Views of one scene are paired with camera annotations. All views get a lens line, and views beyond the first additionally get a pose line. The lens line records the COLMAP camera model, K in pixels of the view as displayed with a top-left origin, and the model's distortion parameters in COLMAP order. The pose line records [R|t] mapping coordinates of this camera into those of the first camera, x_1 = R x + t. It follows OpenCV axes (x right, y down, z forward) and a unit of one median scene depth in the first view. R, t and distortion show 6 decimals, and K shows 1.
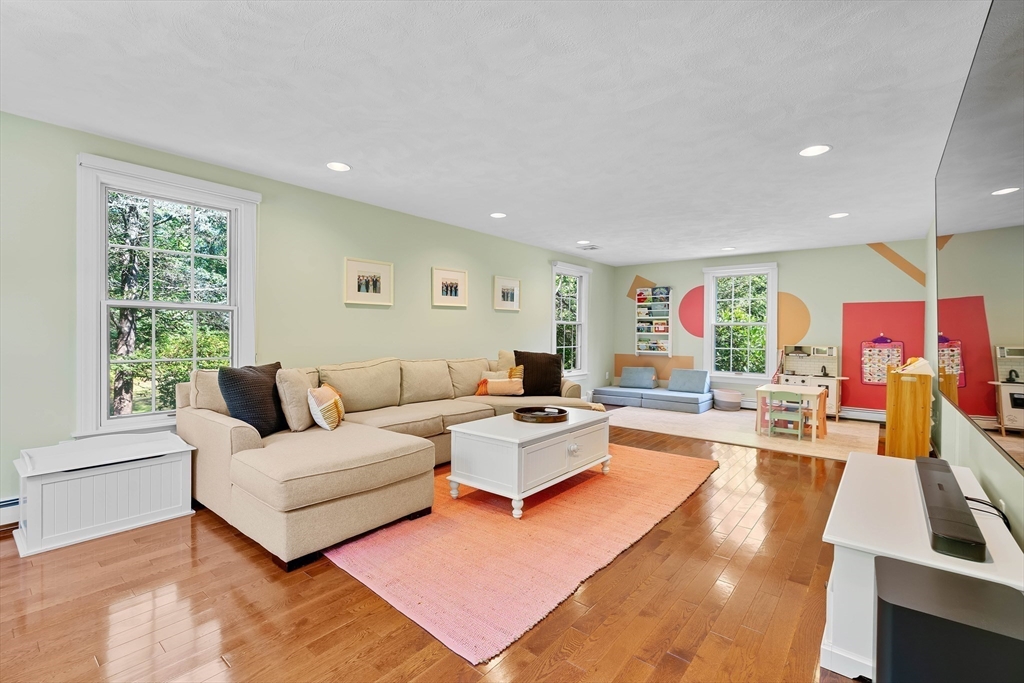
lens RADIAL K [[459.0, 0, 509.0], [0, 459.0, 337.5], [0, 0, 1]] dist [-0.012847, 0.003939]
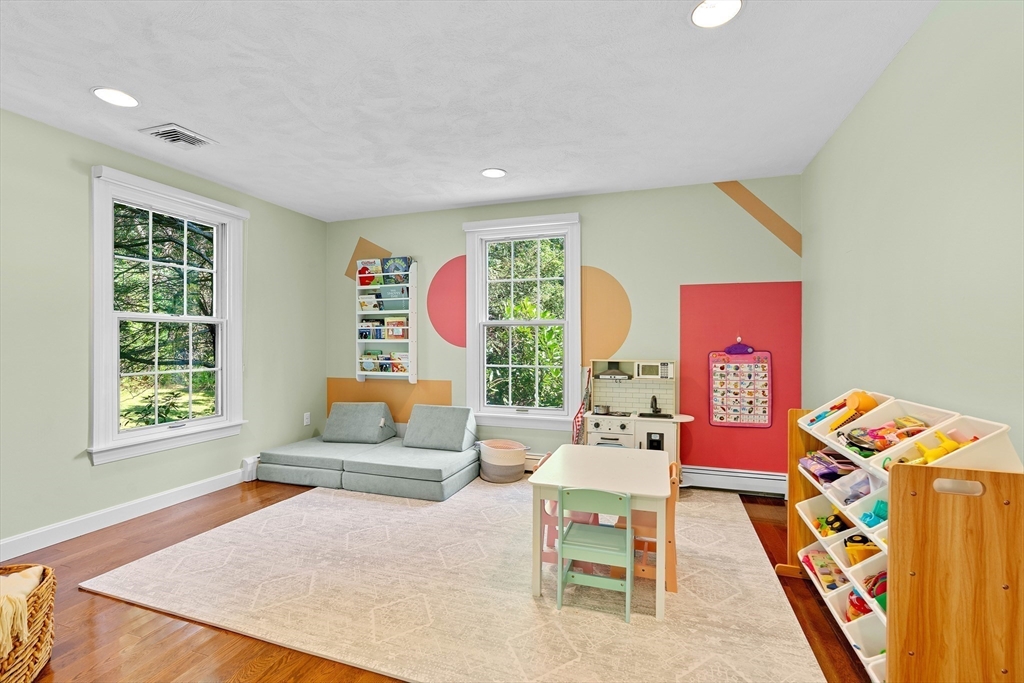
lens RADIAL K [[459.0, 0, 509.4], [0, 459.0, 342.8], [0, 0, 1]] dist [-0.012847, 0.003939]
pose [[0.935538, -0.009257, 0.353104, 0.267784], [0.011328, 0.999929, -0.003800, -0.002392], [-0.353044, 0.007556, 0.935576, 0.440475]]
